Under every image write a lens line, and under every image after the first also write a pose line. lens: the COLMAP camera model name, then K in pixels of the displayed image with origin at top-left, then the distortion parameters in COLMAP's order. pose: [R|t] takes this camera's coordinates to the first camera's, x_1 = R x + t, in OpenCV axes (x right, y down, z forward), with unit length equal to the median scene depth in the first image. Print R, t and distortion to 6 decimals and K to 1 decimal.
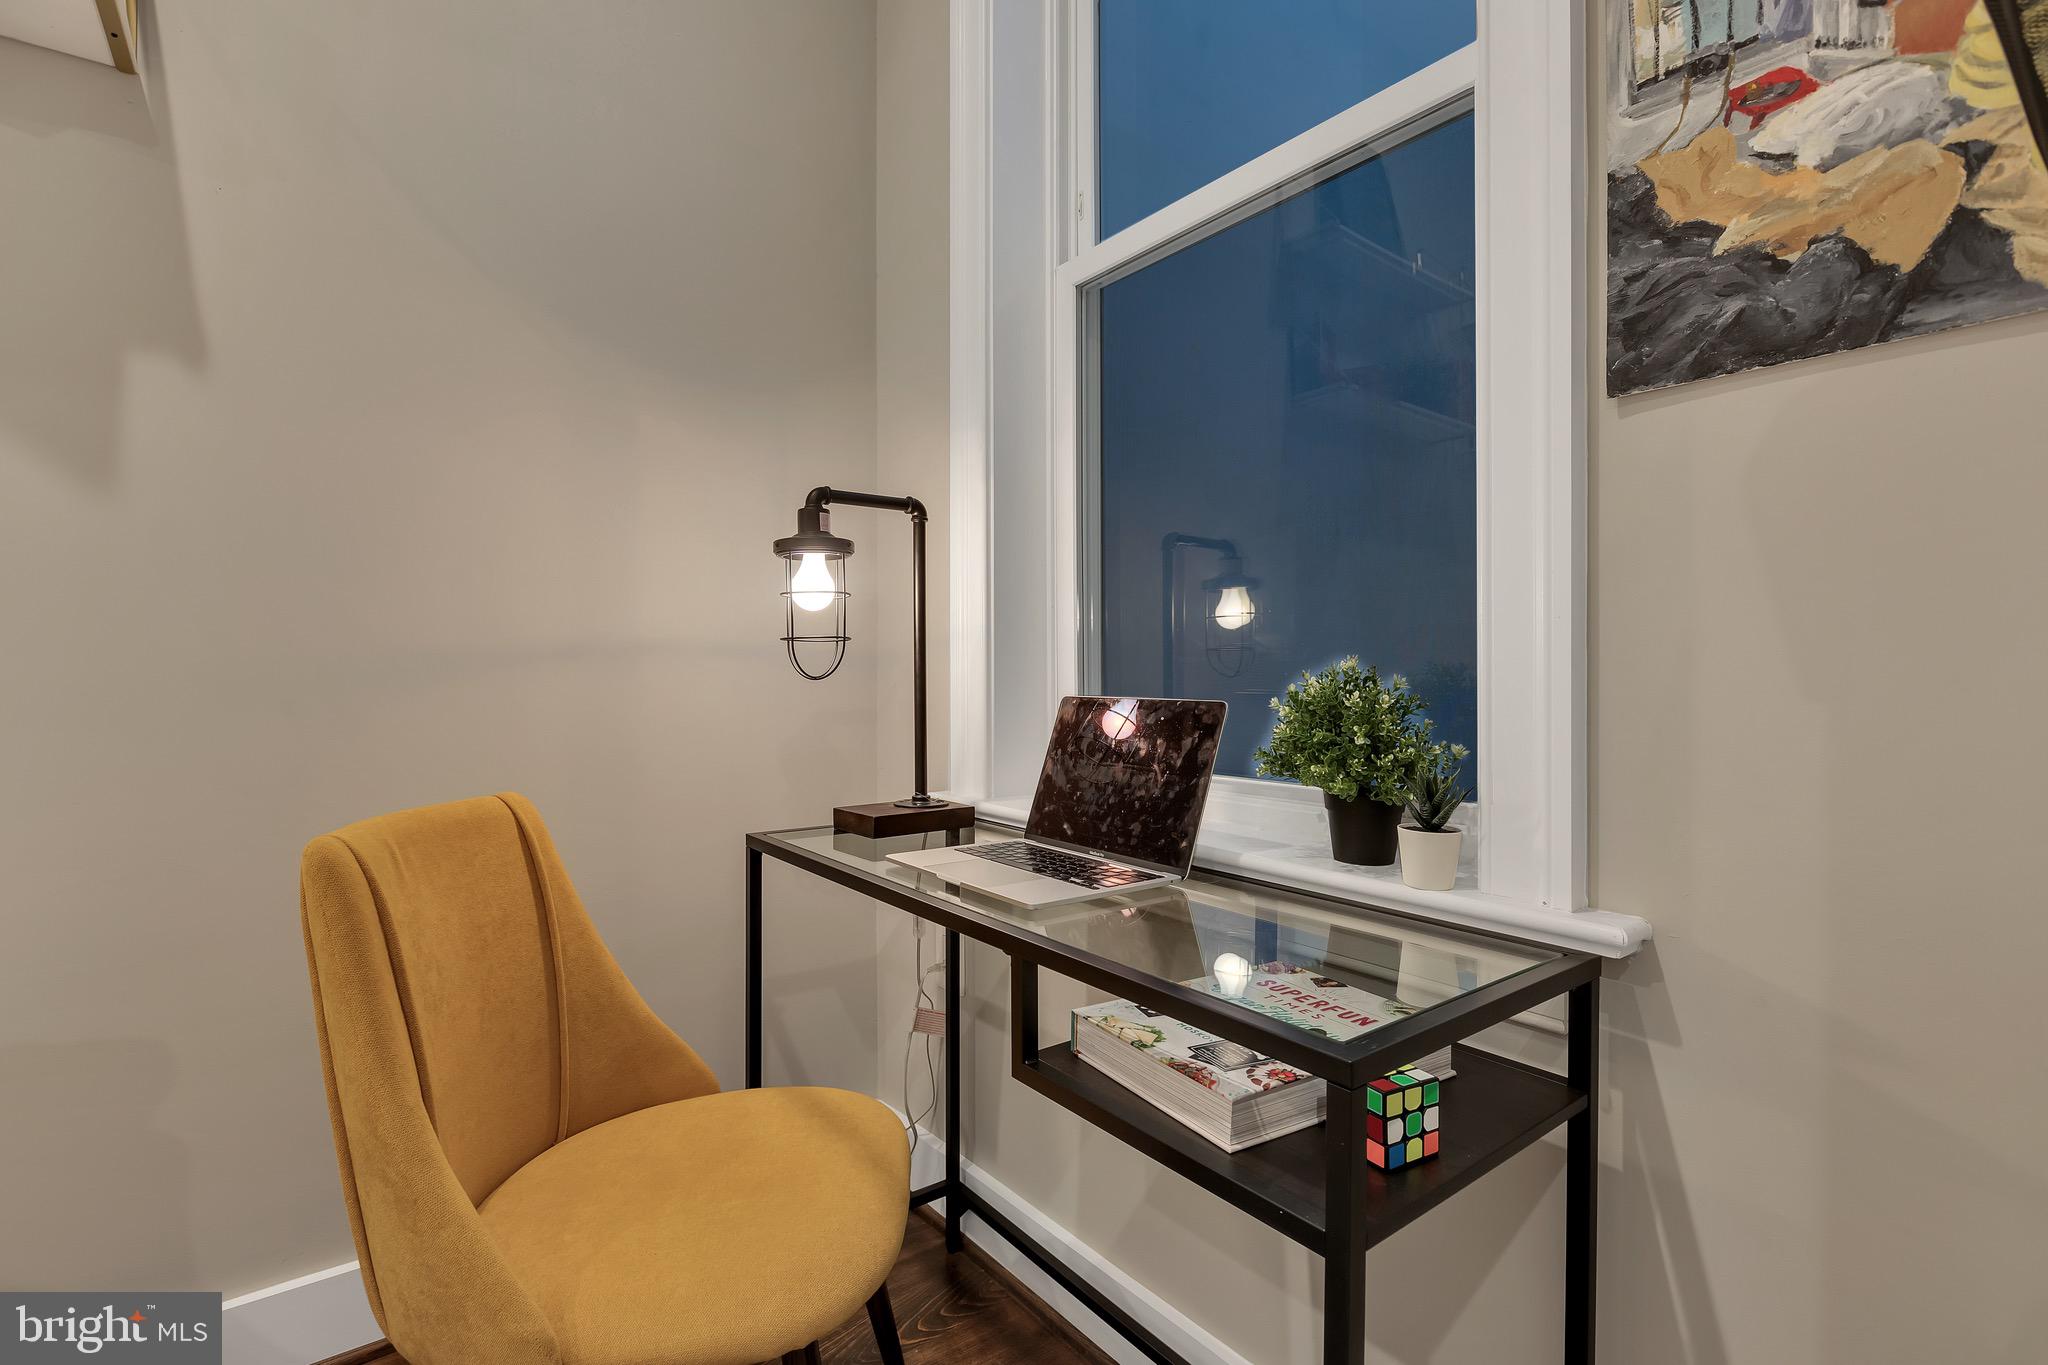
lens RADIAL K [[949.3, 0, 1044.5], [0, 949.3, 673.1], [0, 0, 1]] dist [-0.004481, 0.000431]
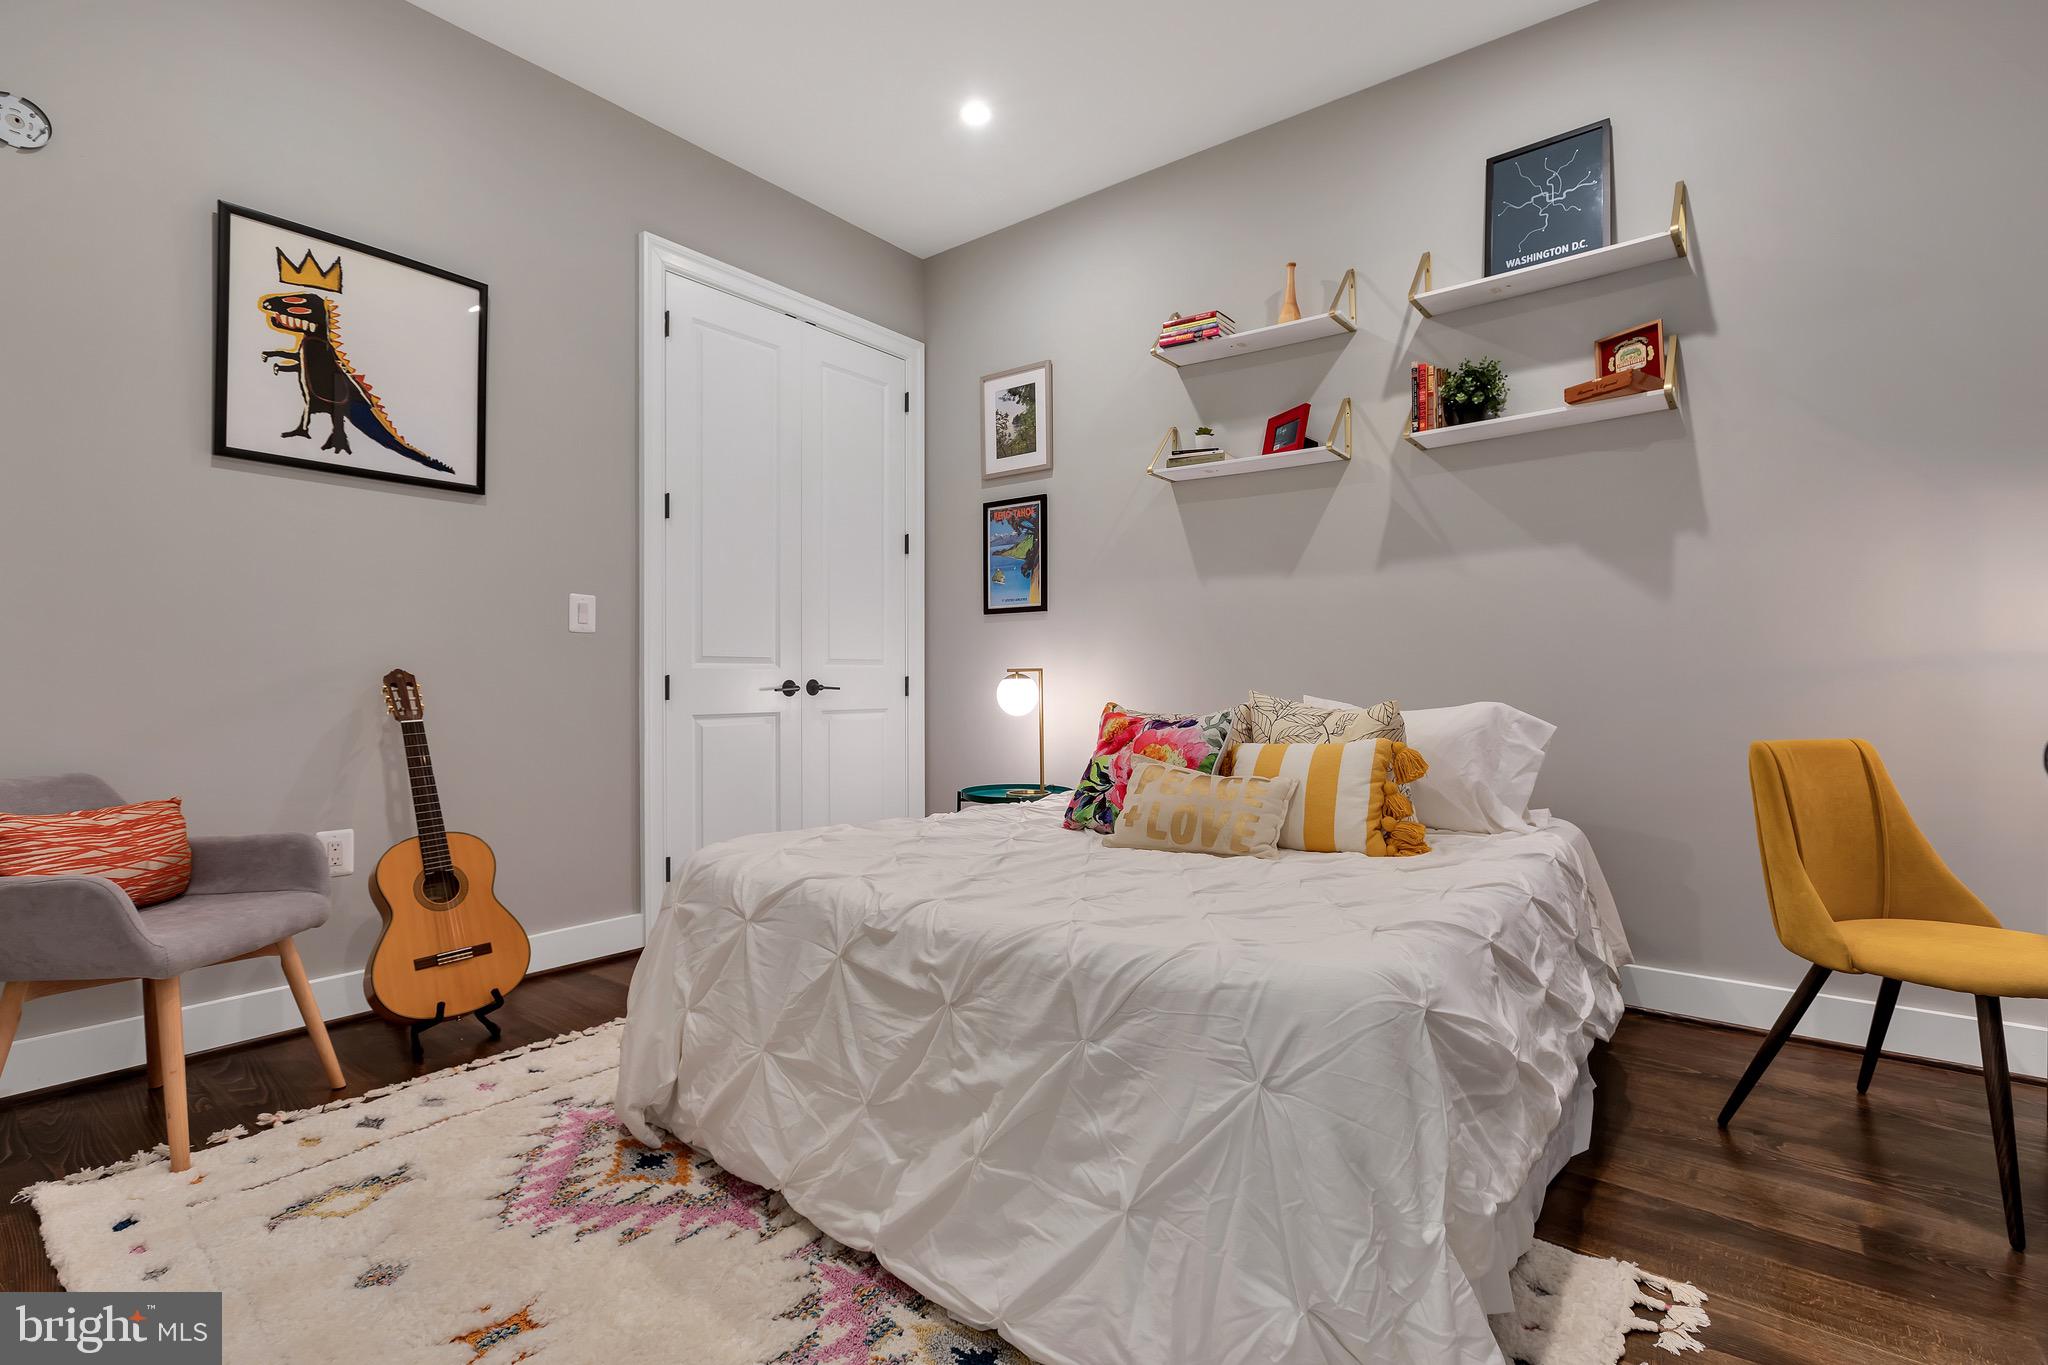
lens RADIAL K [[949.3, 0, 1019.7], [0, 949.3, 695.6], [0, 0, 1]] dist [-0.004481, 0.000431]
pose [[0.238517, 0.013687, -0.971042, 1.090228], [0.010037, 0.999813, 0.016558, -0.011866], [0.971086, -0.013696, 0.238335, -1.353650]]
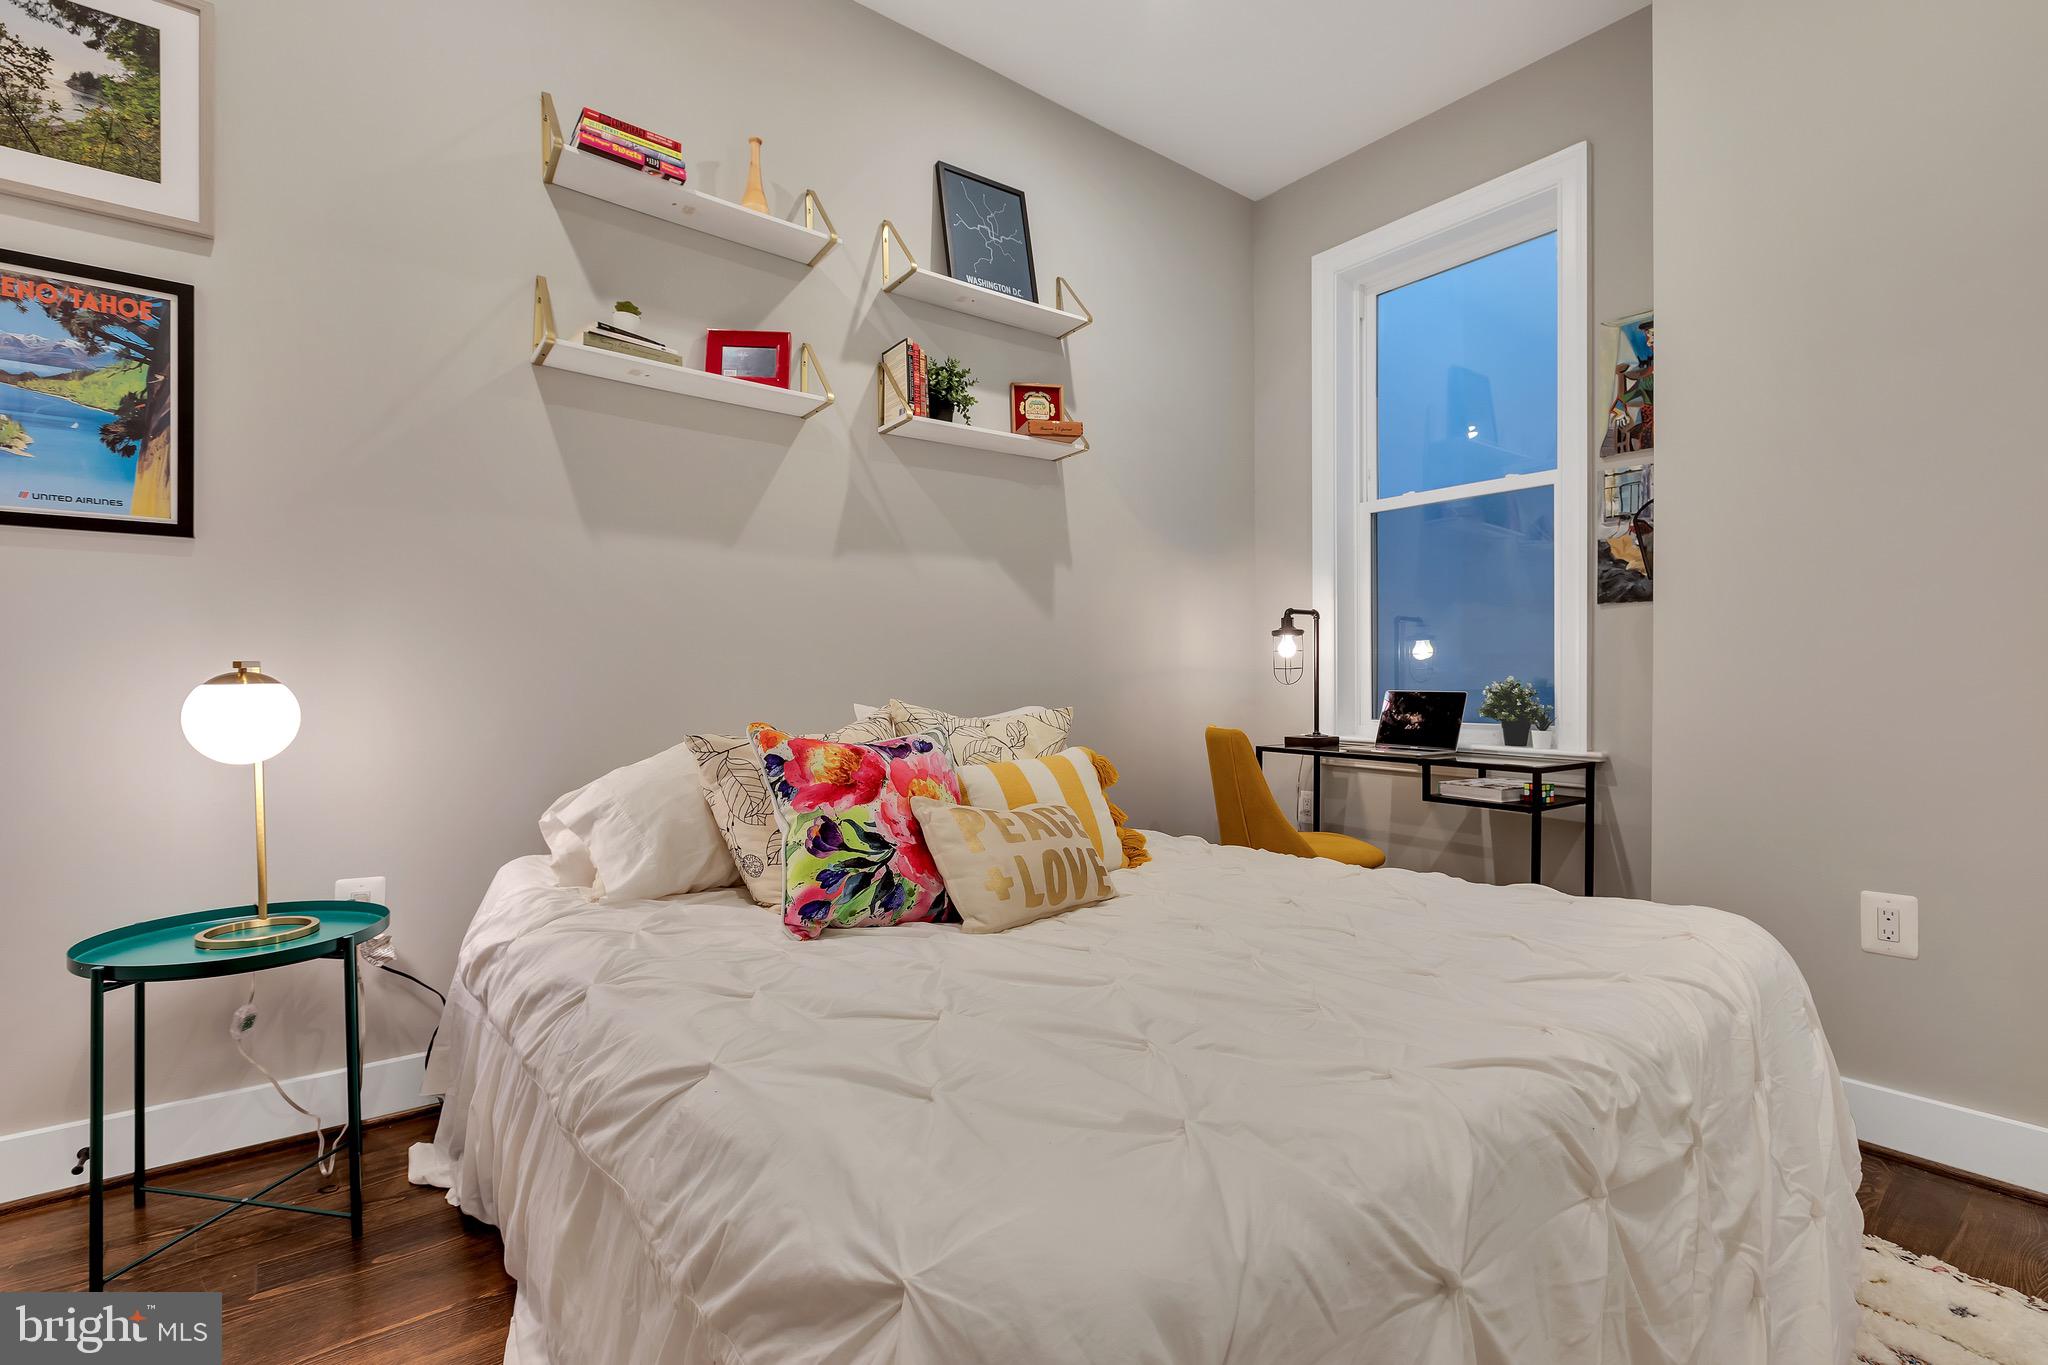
lens RADIAL K [[949.3, 0, 1058.3], [0, 949.3, 689.9], [0, 0, 1]] dist [-0.004481, 0.000431]
pose [[0.999934, -0.003876, 0.010835, -1.287727], [0.003732, 0.999904, 0.013317, -0.022645], [-0.010886, -0.013276, 0.999853, -2.226206]]
